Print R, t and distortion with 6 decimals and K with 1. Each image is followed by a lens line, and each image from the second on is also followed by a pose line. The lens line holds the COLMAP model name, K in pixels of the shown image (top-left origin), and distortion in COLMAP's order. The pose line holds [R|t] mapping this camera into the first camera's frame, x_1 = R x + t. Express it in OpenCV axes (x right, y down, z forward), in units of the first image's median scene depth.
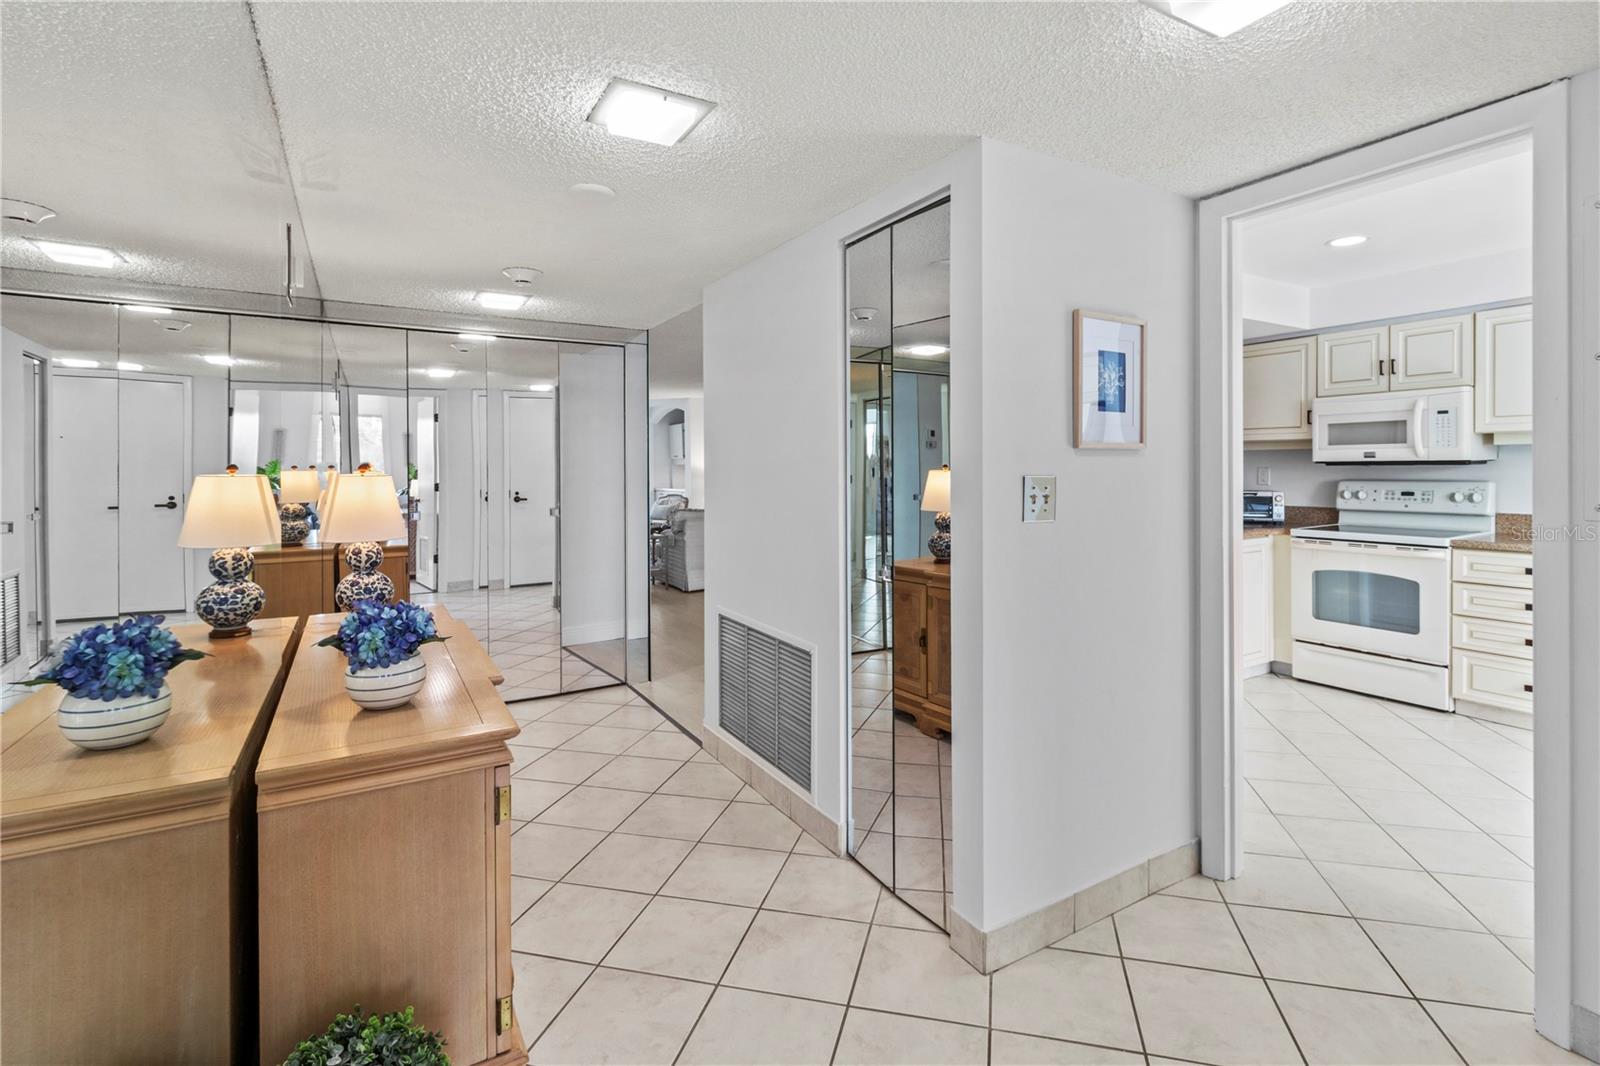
lens RADIAL K [[758.3, 0, 818.7], [0, 758.3, 484.0], [0, 0, 1]] dist [0.006169, -0.000915]
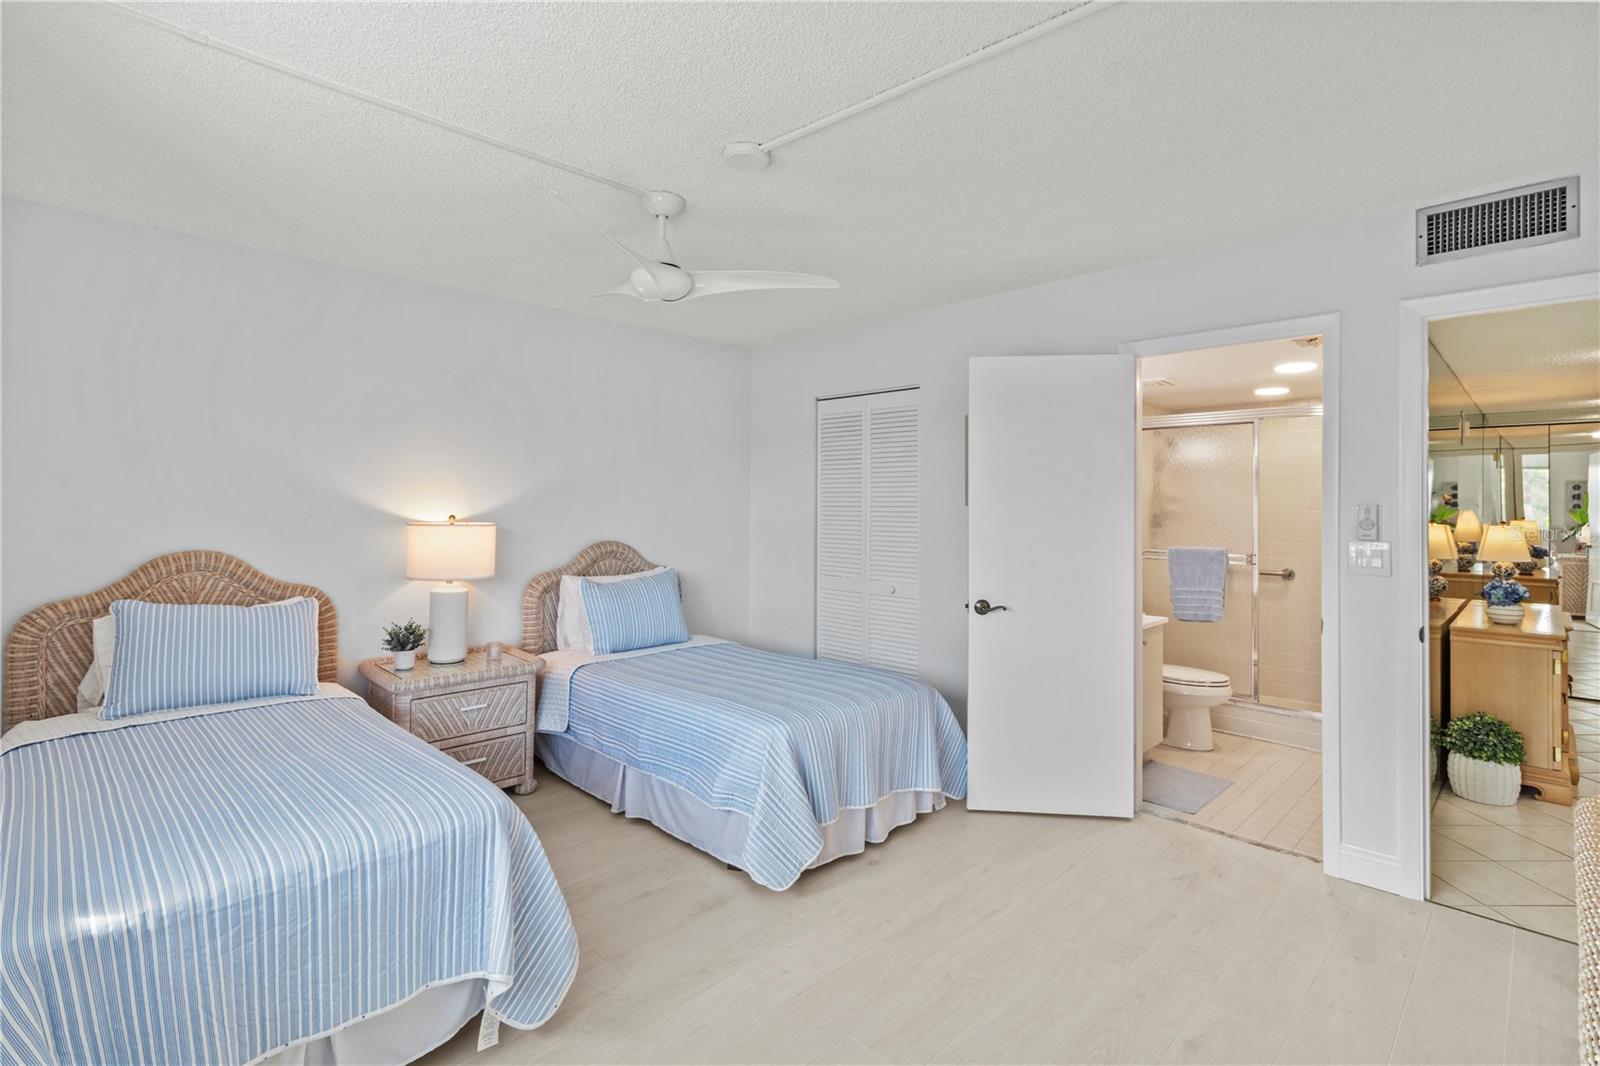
lens RADIAL K [[758.3, 0, 803.4], [0, 758.3, 524.8], [0, 0, 1]] dist [0.006169, -0.000915]
pose [[0.250583, 0.014361, -0.967989, 0.771860], [-0.006645, 0.999892, 0.013115, -0.027556], [0.968072, 0.003146, 0.250652, -1.125292]]
